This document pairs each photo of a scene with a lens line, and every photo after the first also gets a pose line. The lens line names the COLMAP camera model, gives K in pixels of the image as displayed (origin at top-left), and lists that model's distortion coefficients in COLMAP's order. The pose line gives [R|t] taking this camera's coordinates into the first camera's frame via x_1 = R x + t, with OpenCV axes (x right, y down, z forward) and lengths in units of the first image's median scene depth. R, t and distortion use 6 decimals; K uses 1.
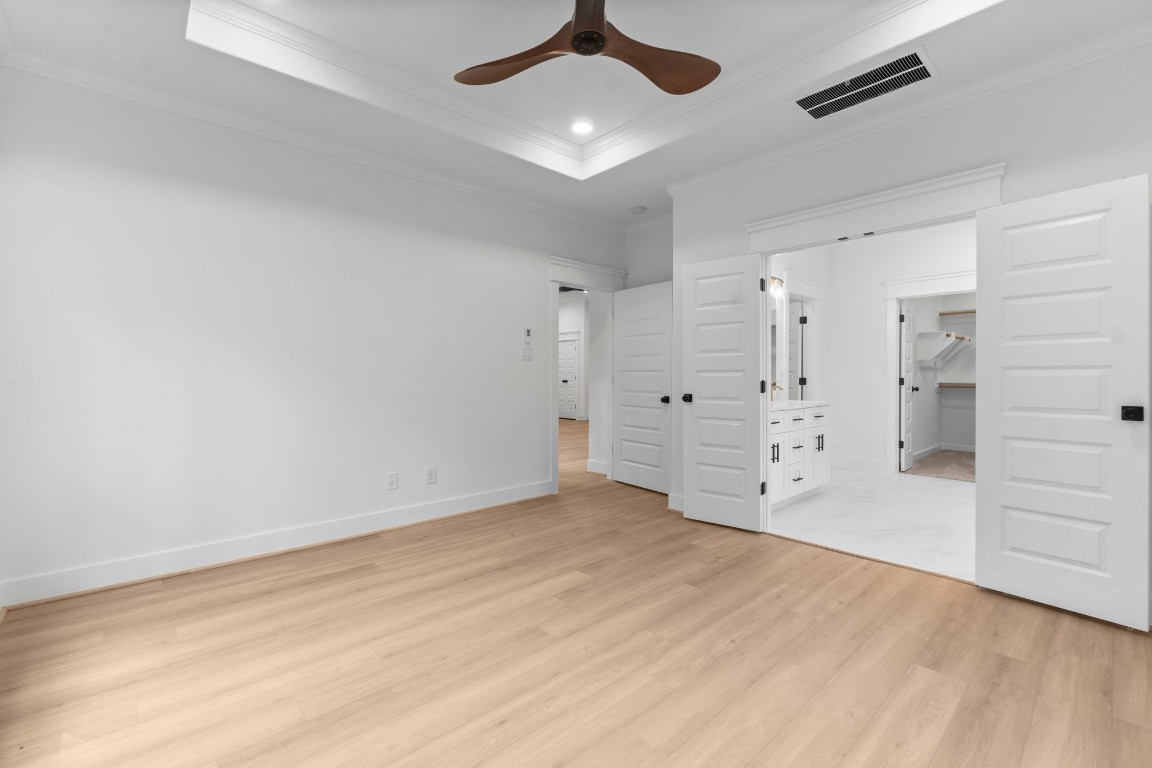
lens RADIAL K [[499.6, 0, 568.7], [0, 499.6, 386.1], [0, 0, 1]] dist [-0.003421, -0.000382]
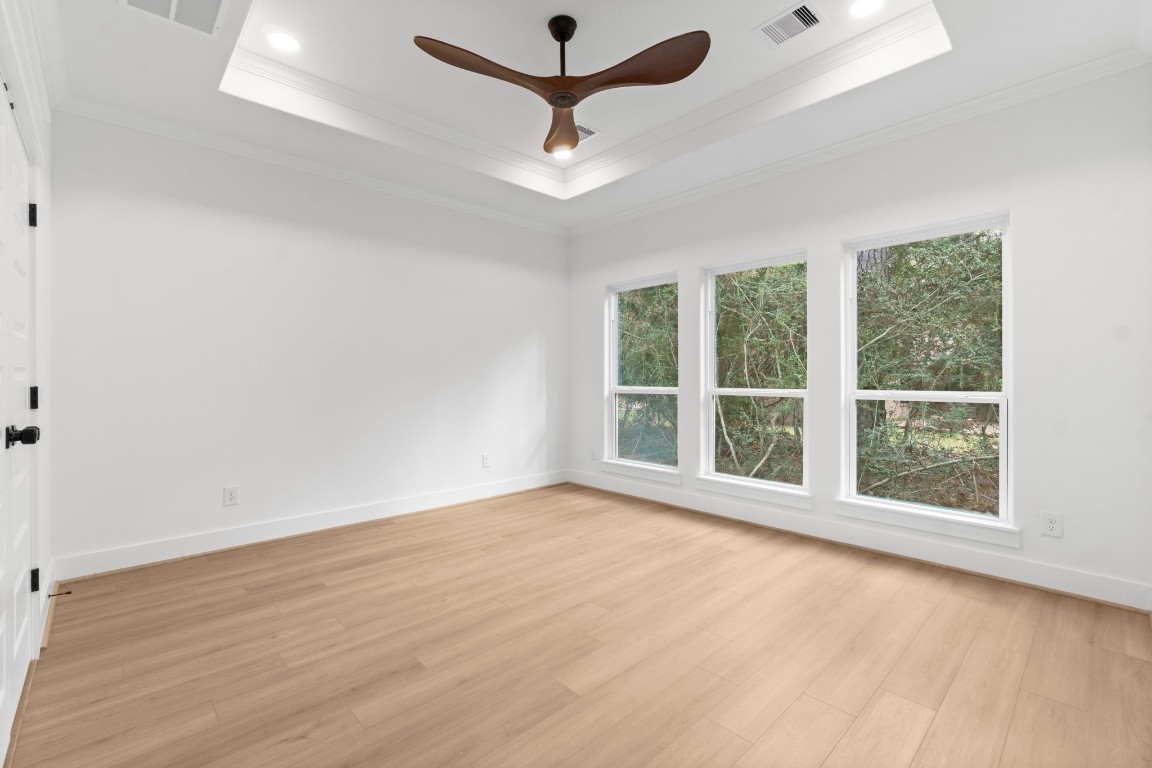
lens RADIAL K [[499.6, 0, 574.0], [0, 499.6, 380.1], [0, 0, 1]] dist [-0.003421, -0.000382]
pose [[-0.999568, -0.000461, -0.029379, 0.042563], [-0.001358, 0.999533, 0.030518, -0.042176], [0.029351, 0.030544, -0.999102, 1.777409]]
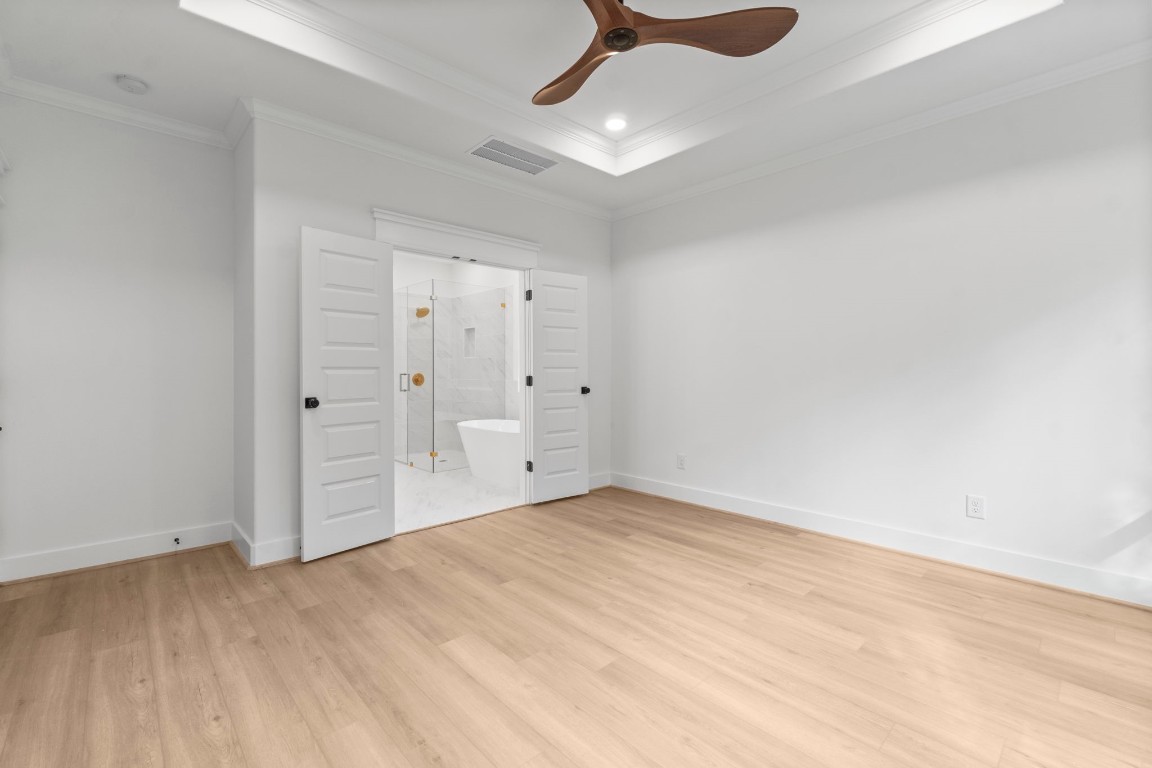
lens RADIAL K [[499.6, 0, 568.6], [0, 499.6, 377.0], [0, 0, 1]] dist [-0.003421, -0.000382]
pose [[-0.016477, -0.012797, 0.999782, -0.776900], [0.024196, 0.999620, 0.013193, -0.023858], [-0.999571, 0.024408, -0.016161, 0.906393]]
